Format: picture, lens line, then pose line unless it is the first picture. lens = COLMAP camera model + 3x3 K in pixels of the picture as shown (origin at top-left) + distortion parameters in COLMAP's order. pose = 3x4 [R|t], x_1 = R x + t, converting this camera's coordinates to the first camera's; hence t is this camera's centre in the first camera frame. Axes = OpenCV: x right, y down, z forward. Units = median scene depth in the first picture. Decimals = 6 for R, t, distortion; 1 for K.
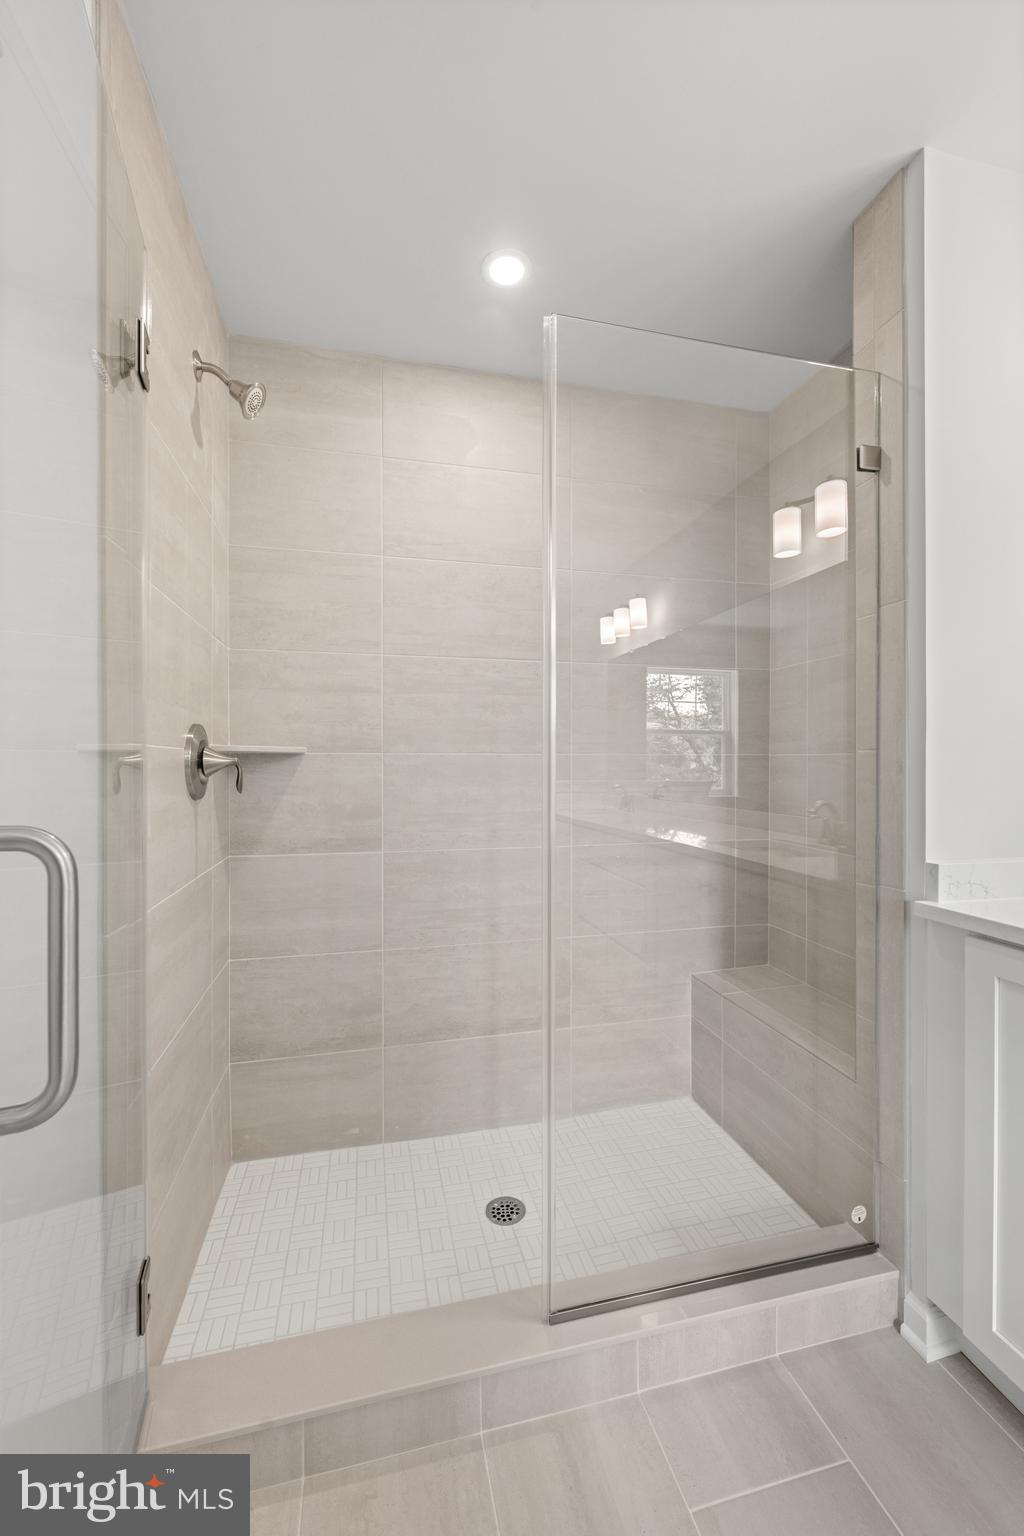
lens RADIAL K [[614.0, 0, 512.0], [0, 614.0, 768.0], [0, 0, 1]] dist [0.000839, 0.000228]
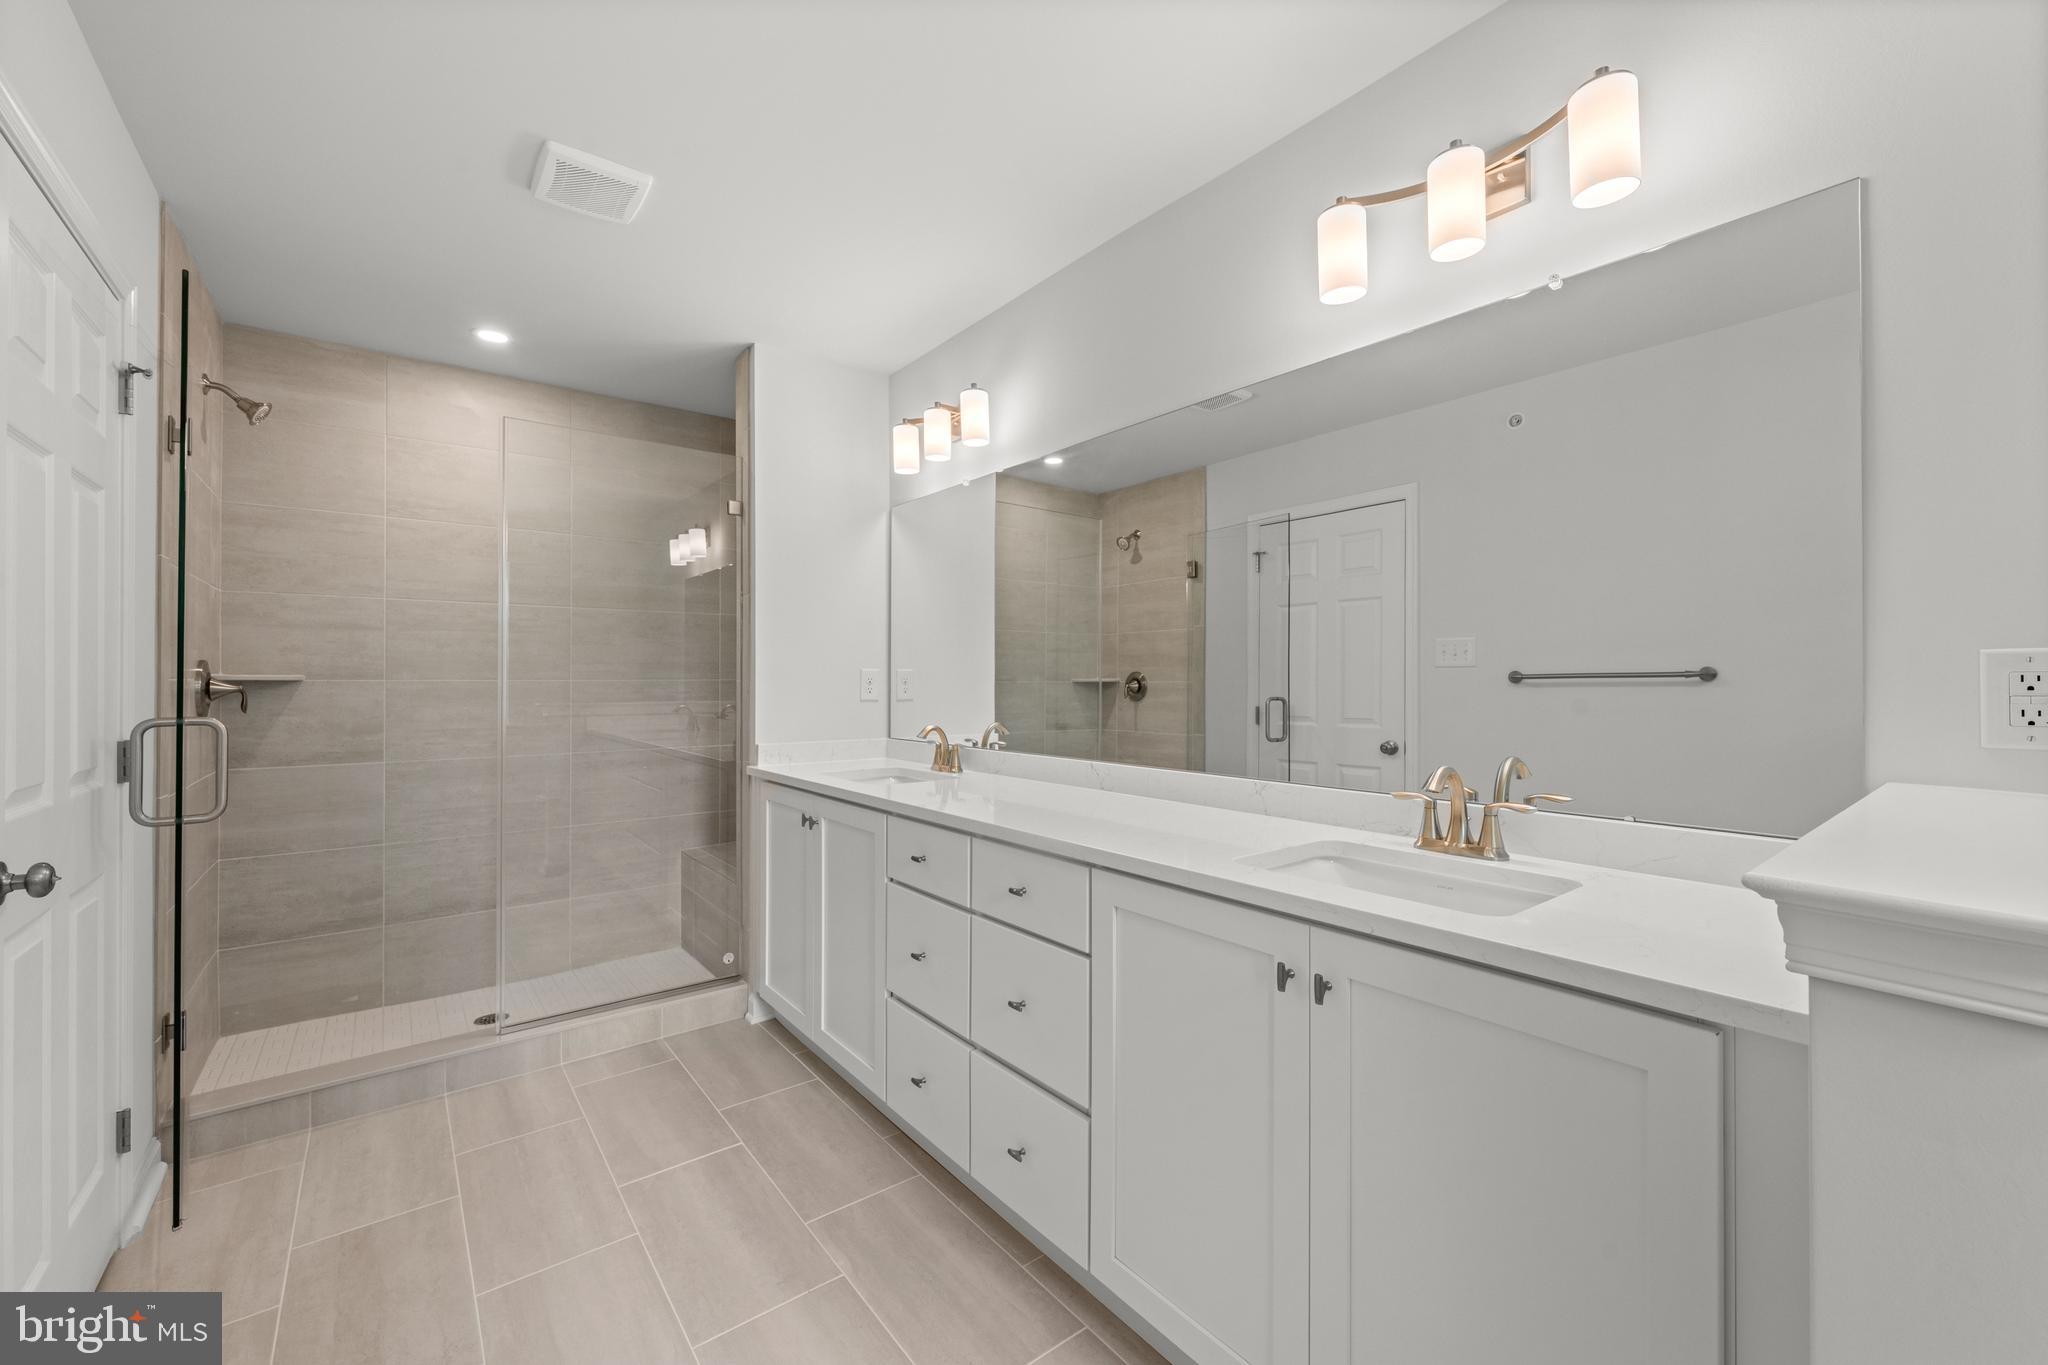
lens RADIAL K [[818.7, 0, 1019.8], [0, 818.7, 673.7], [0, 0, 1]] dist [0.000839, 0.000228]
pose [[0.911744, 0.002544, 0.410752, 0.272698], [0.003371, 0.999901, -0.013676, -0.010442], [-0.410746, 0.013854, 0.911645, -1.005472]]
